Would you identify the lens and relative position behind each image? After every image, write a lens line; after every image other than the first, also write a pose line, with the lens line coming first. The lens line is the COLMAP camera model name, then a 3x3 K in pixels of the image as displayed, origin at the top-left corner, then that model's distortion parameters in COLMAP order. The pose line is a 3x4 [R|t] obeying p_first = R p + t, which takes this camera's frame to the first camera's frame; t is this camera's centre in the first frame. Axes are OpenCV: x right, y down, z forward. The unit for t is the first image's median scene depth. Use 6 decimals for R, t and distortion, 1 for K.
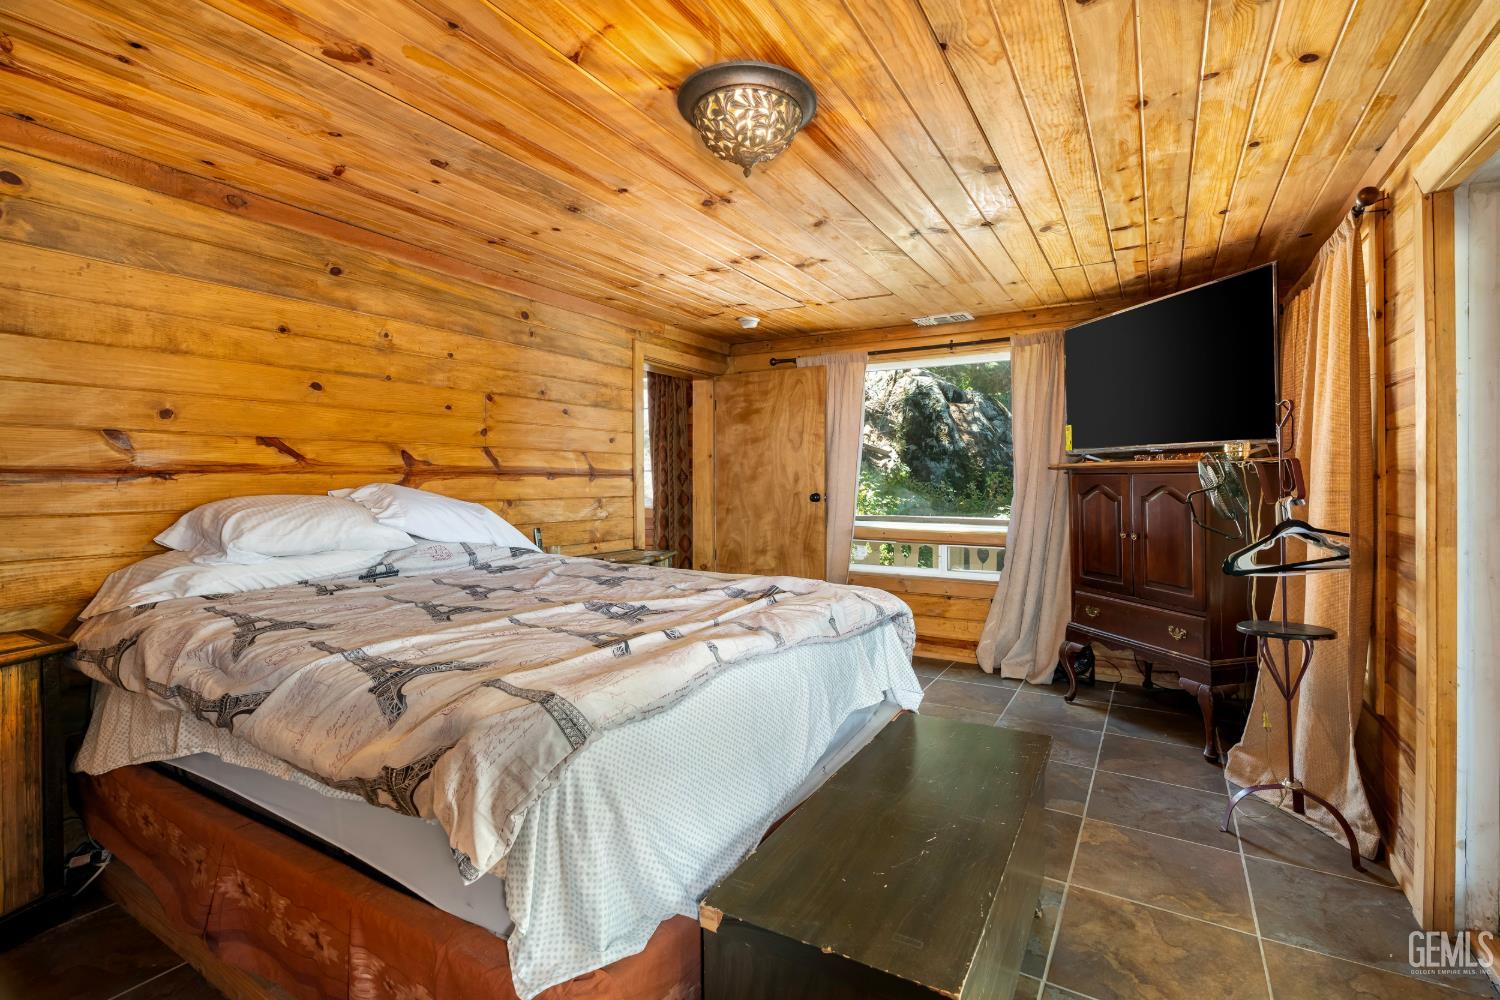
lens RADIAL K [[694.7, 0, 753.9], [0, 694.7, 475.0], [0, 0, 1]] dist [-0.006957, 0.000339]
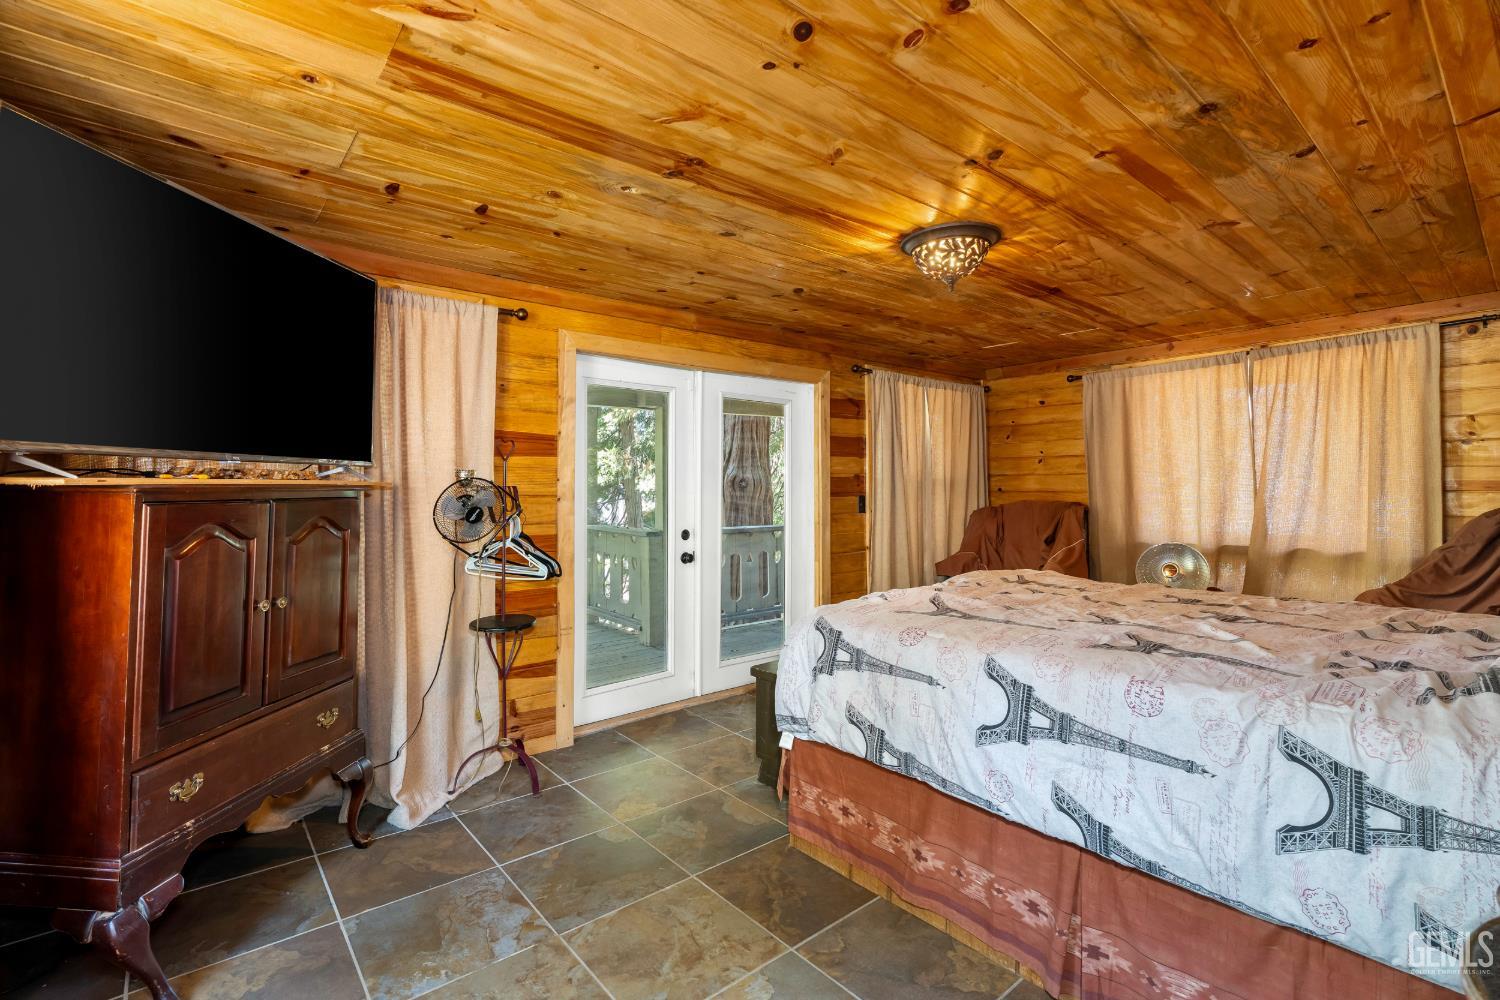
lens RADIAL K [[672.6, 0, 745.6], [0, 672.6, 489.3], [0, 0, 1]] dist [-0.007543, 0.000968]
pose [[-0.942090, 0.007526, 0.335277, -0.049771], [0.005645, 0.999962, -0.006585, -0.010256], [-0.335314, -0.004311, -0.942097, 1.702104]]
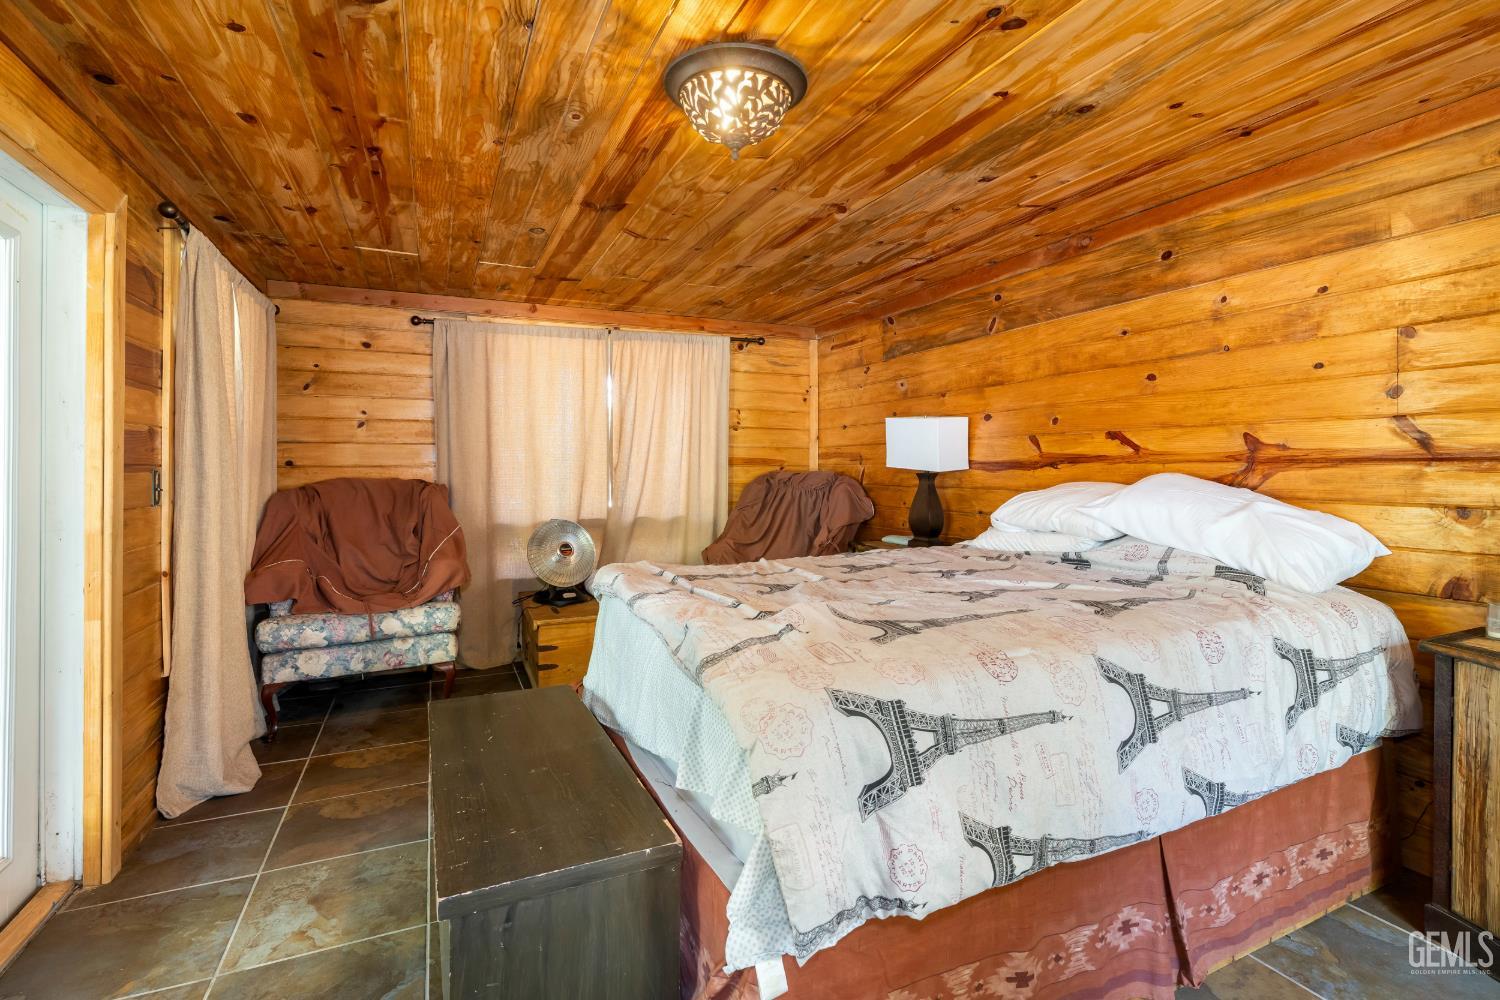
lens RADIAL K [[694.7, 0, 753.9], [0, 694.7, 475.0], [0, 0, 1]] dist [-0.006957, 0.000339]
pose [[-0.569648, 0.014290, -0.821765, 0.542325], [0.009546, 0.999896, 0.010771, -0.000458], [0.821834, -0.001709, -0.569725, 1.093518]]
